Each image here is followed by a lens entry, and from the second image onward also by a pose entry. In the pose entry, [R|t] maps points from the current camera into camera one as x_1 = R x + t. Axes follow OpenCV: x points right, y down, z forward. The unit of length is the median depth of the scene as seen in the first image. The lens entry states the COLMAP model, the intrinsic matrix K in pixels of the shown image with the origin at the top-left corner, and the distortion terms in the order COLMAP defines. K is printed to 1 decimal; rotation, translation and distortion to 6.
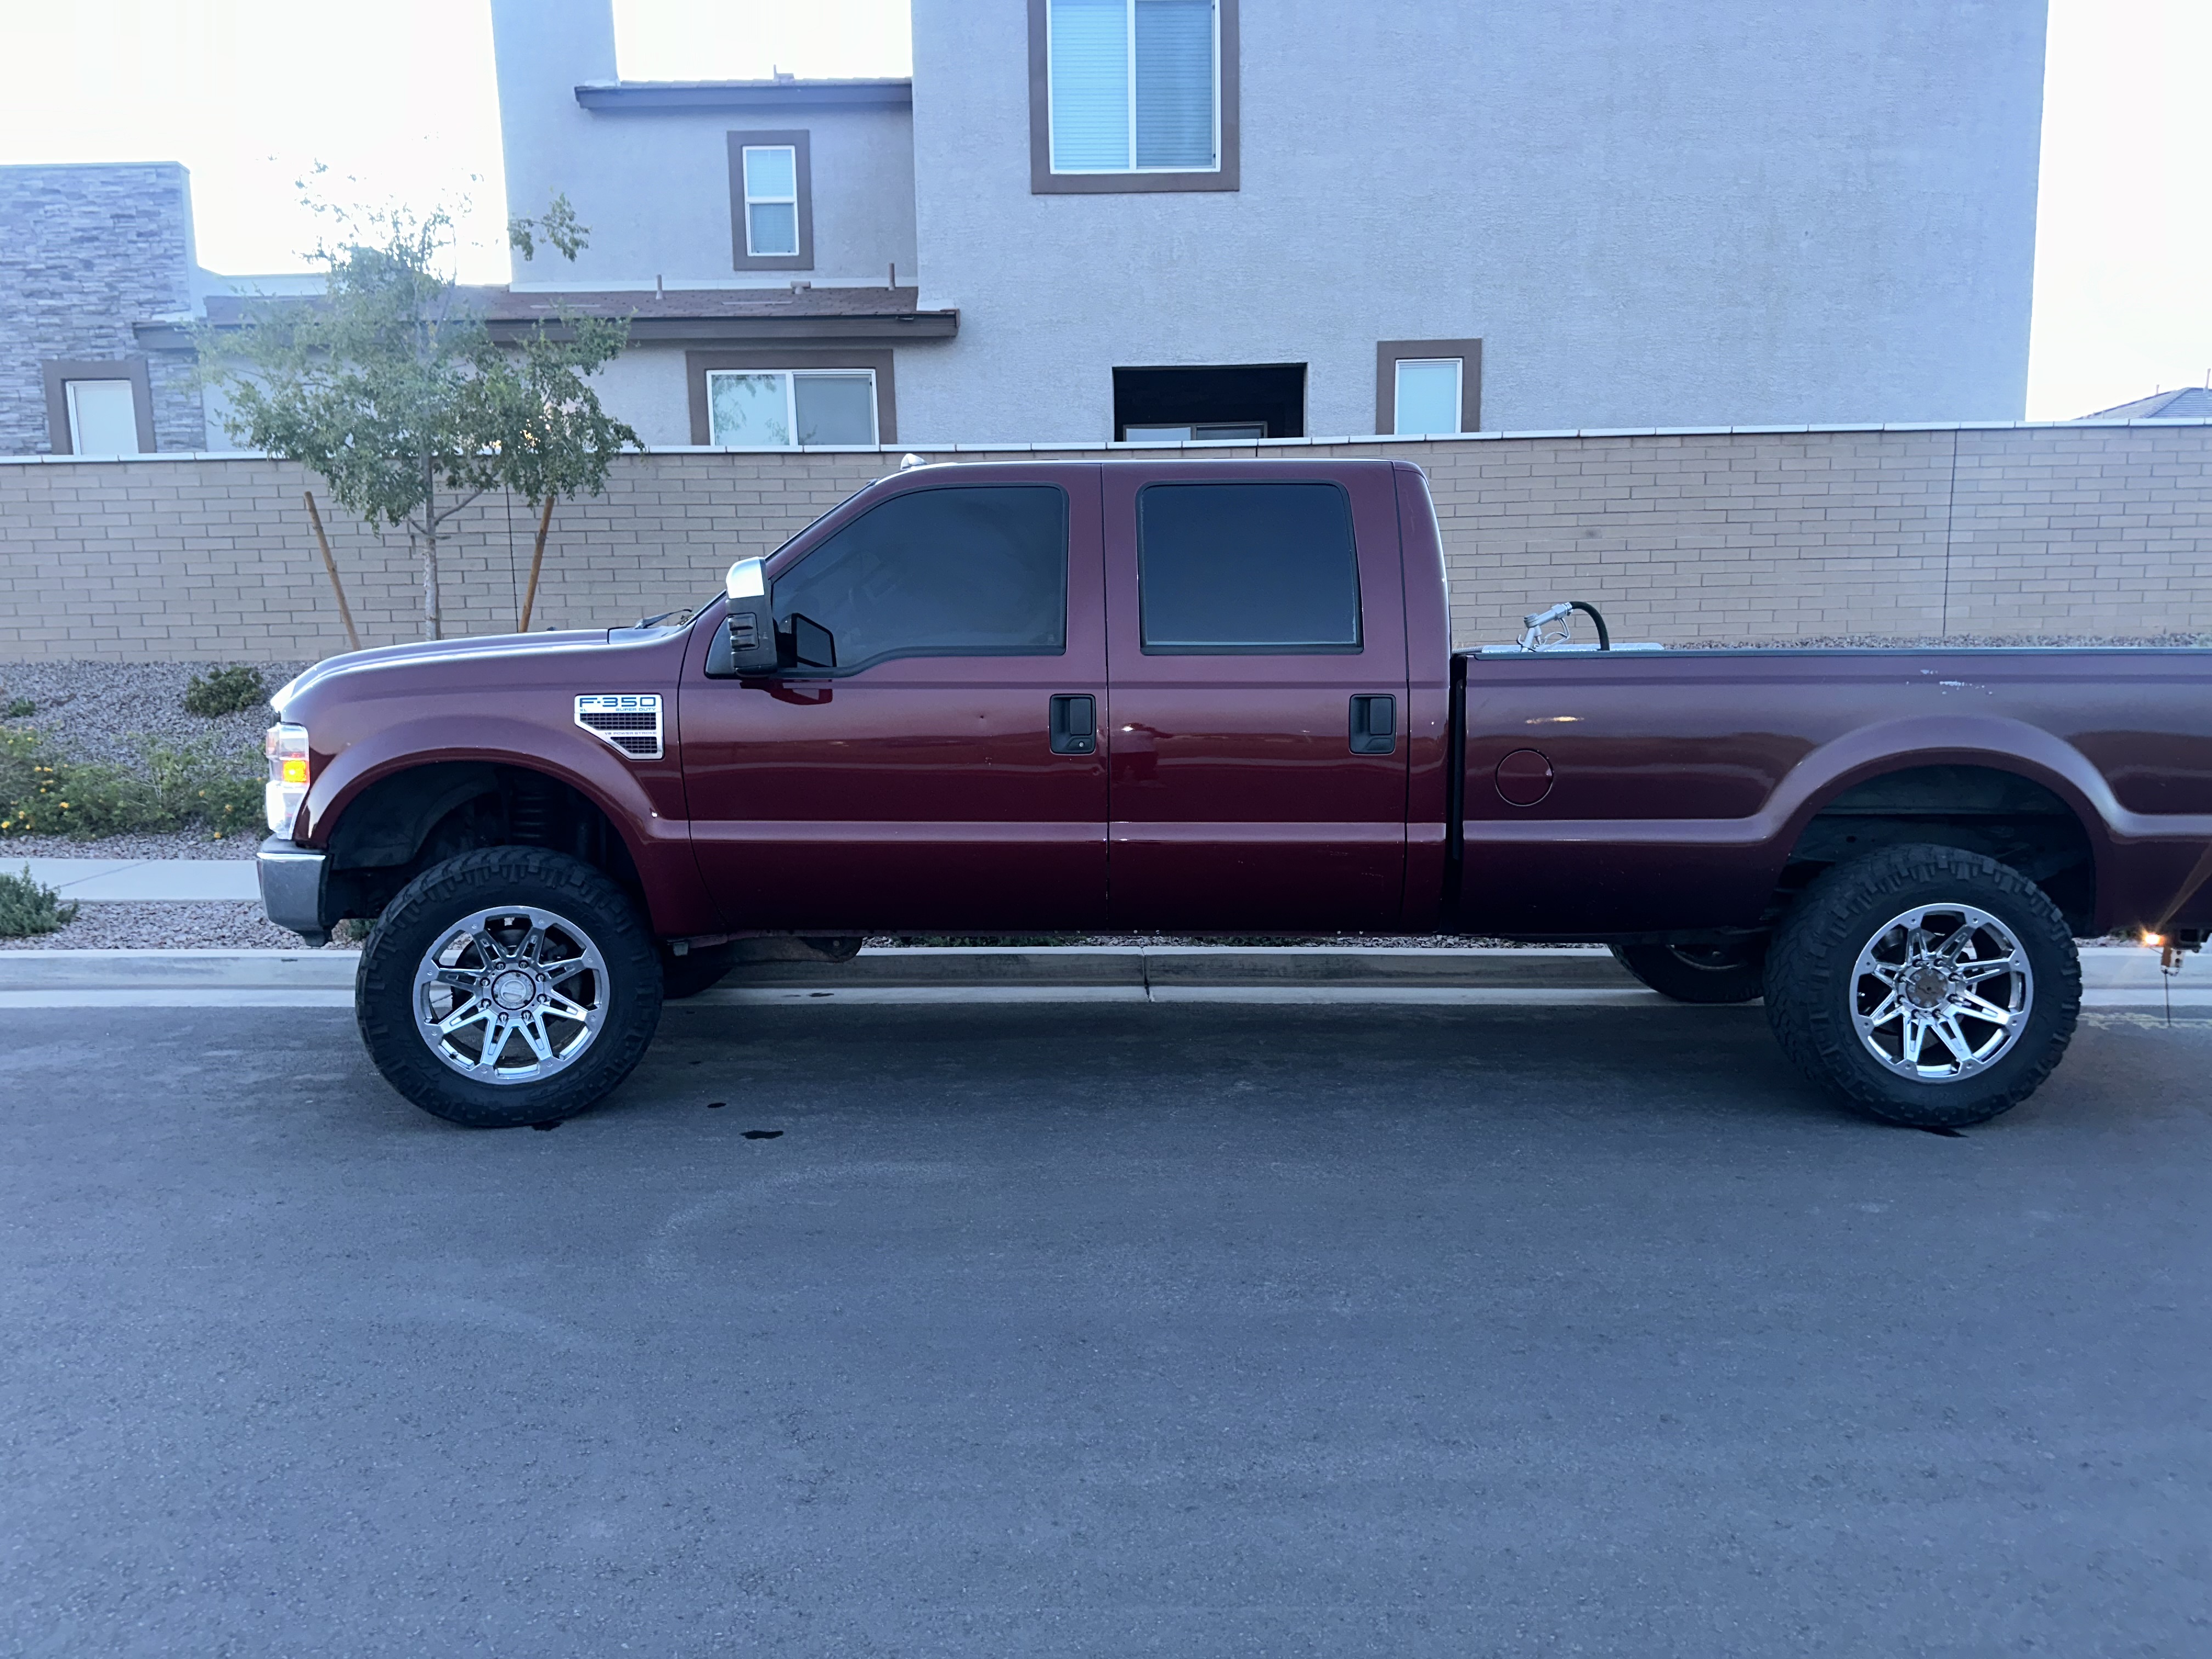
lens RADIAL K [[1558.7, 0, 1114.5], [0, 1558.7, 837.3], [0, 0, 1]] dist [0.035505, -0.043132]
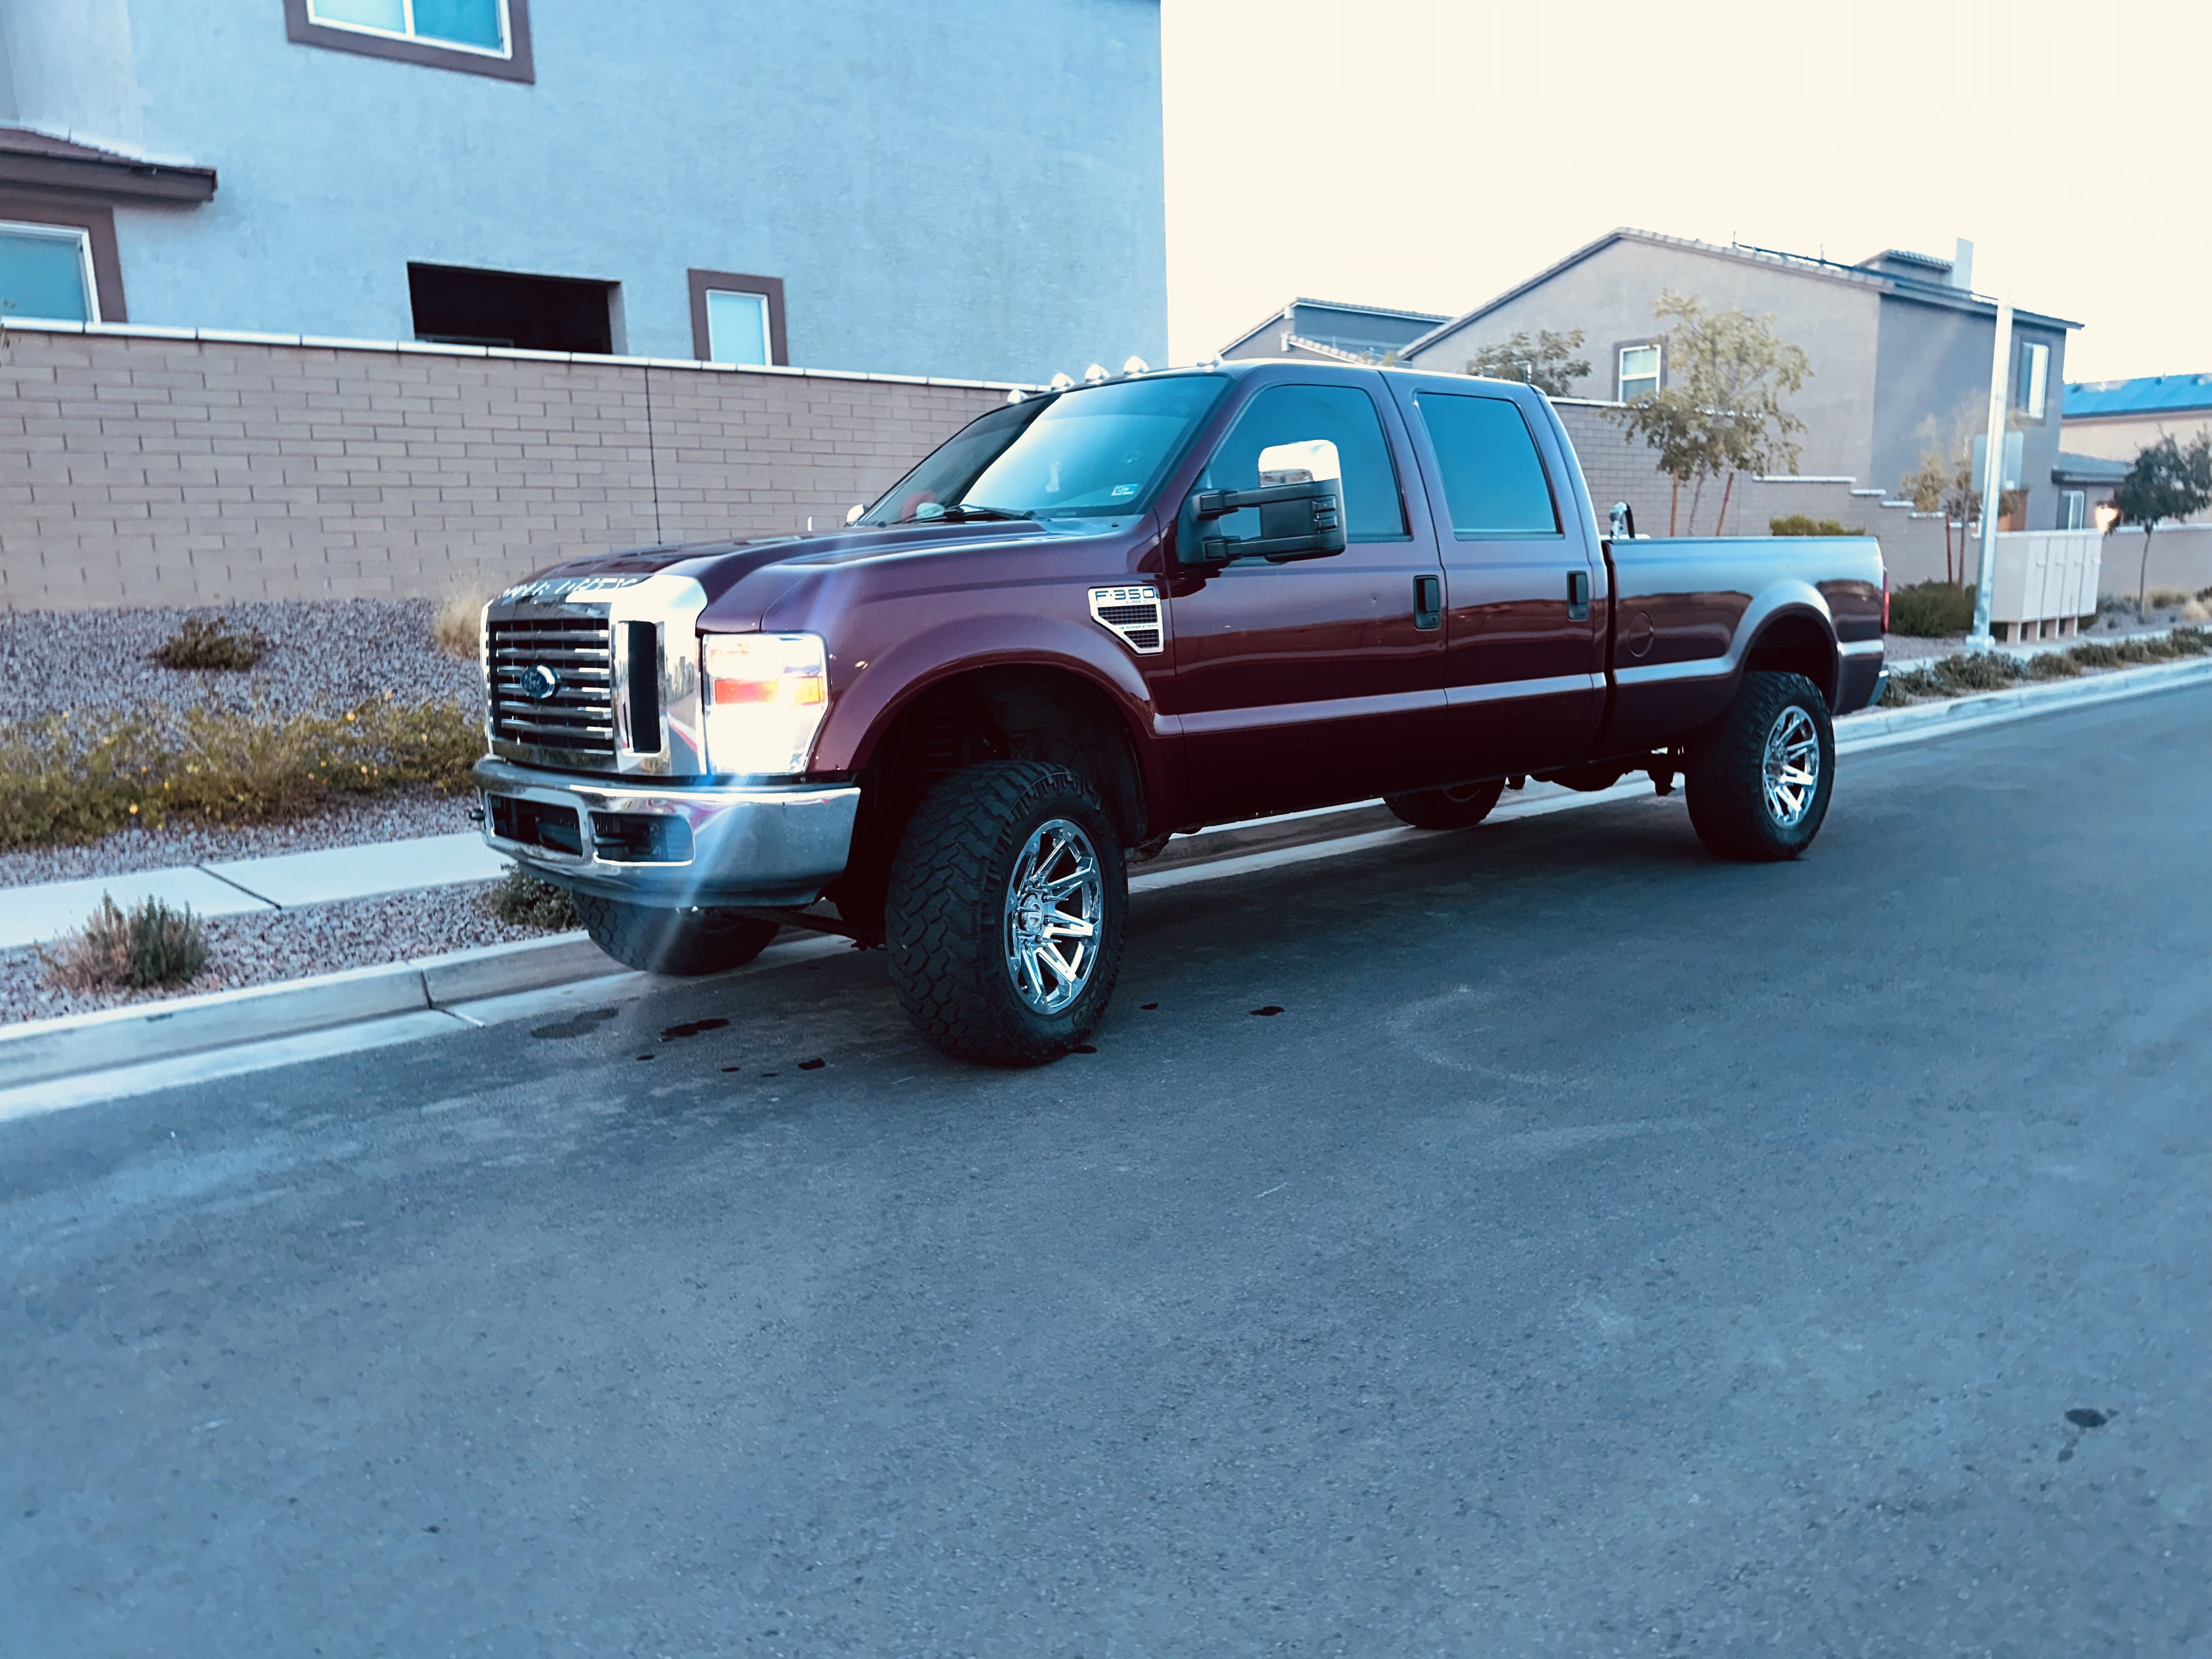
lens RADIAL K [[1558.7, 0, 1110.6], [0, 1558.7, 848.7], [0, 0, 1]] dist [0.035505, -0.043132]
pose [[0.750924, -0.127425, 0.647978, -0.767887], [0.106821, 0.991724, 0.071230, -0.000576], [-0.651692, 0.015729, 0.758321, 0.229855]]
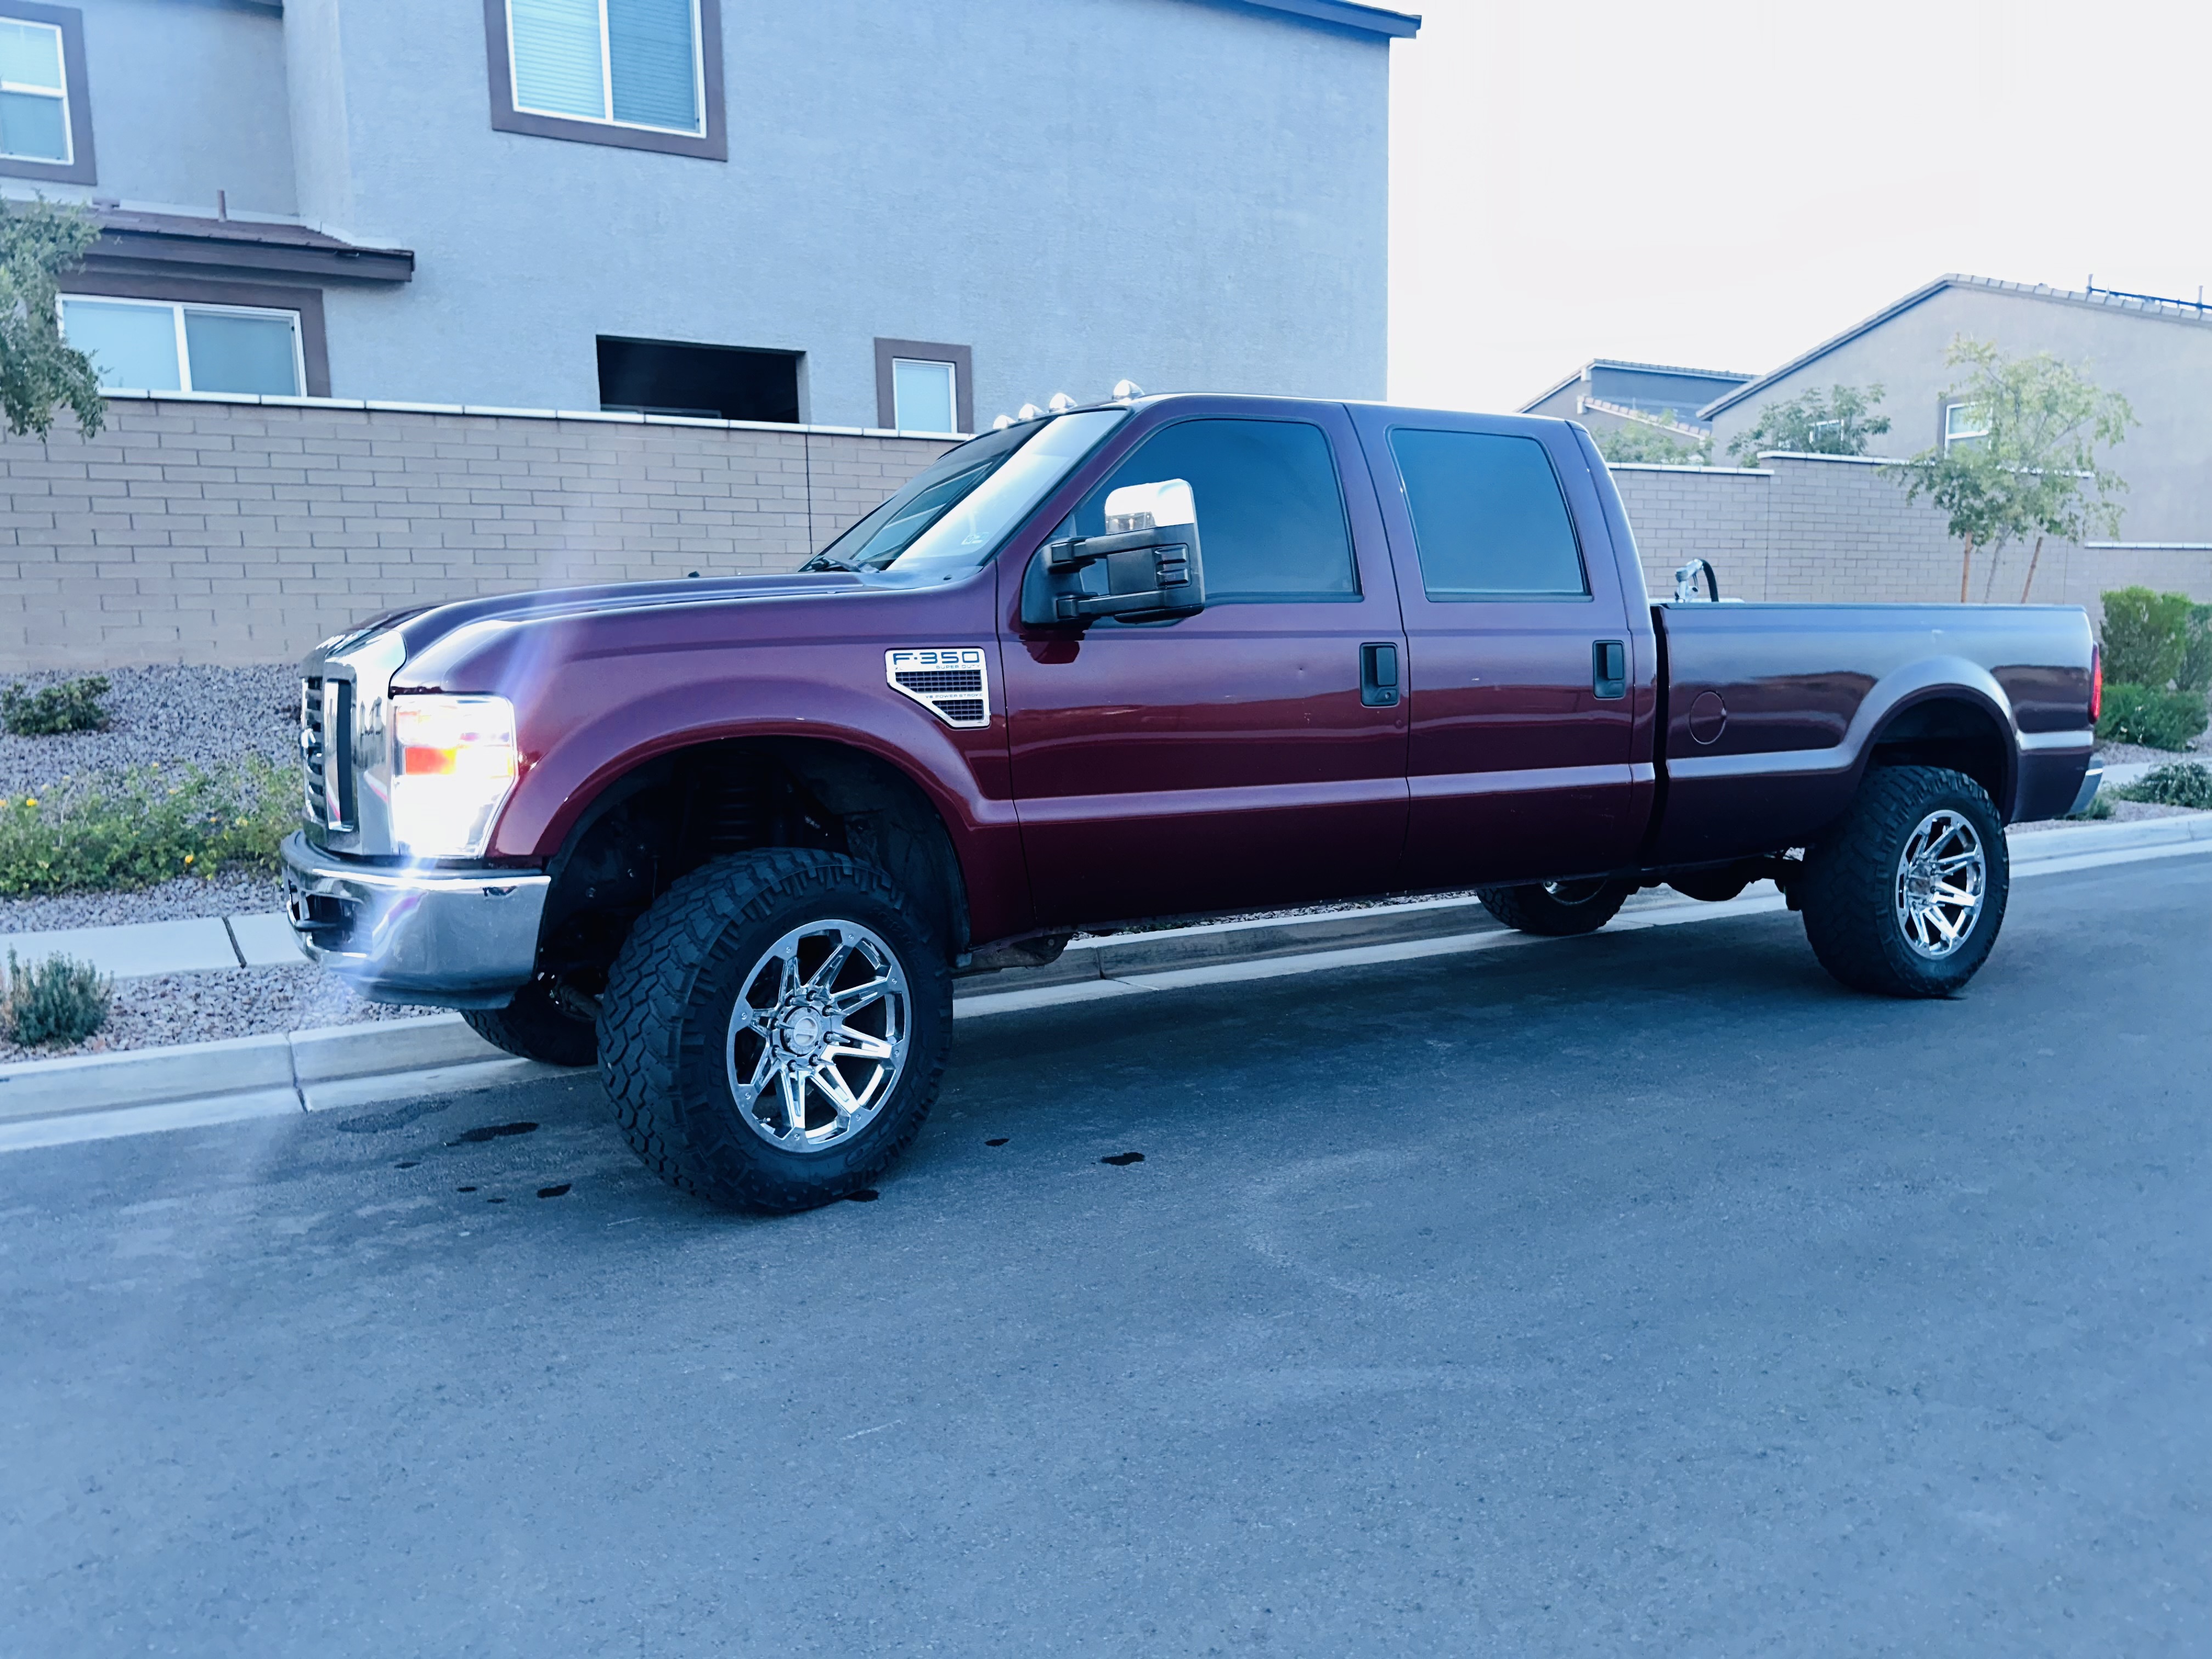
lens RADIAL K [[1558.7, 0, 1112.9], [0, 1558.7, 848.1], [0, 0, 1]] dist [0.035505, -0.043132]
pose [[0.866005, -0.069173, 0.495227, -0.514975], [0.074065, 0.997206, 0.009772, 0.008866], [-0.494519, 0.028216, 0.868709, 0.205516]]
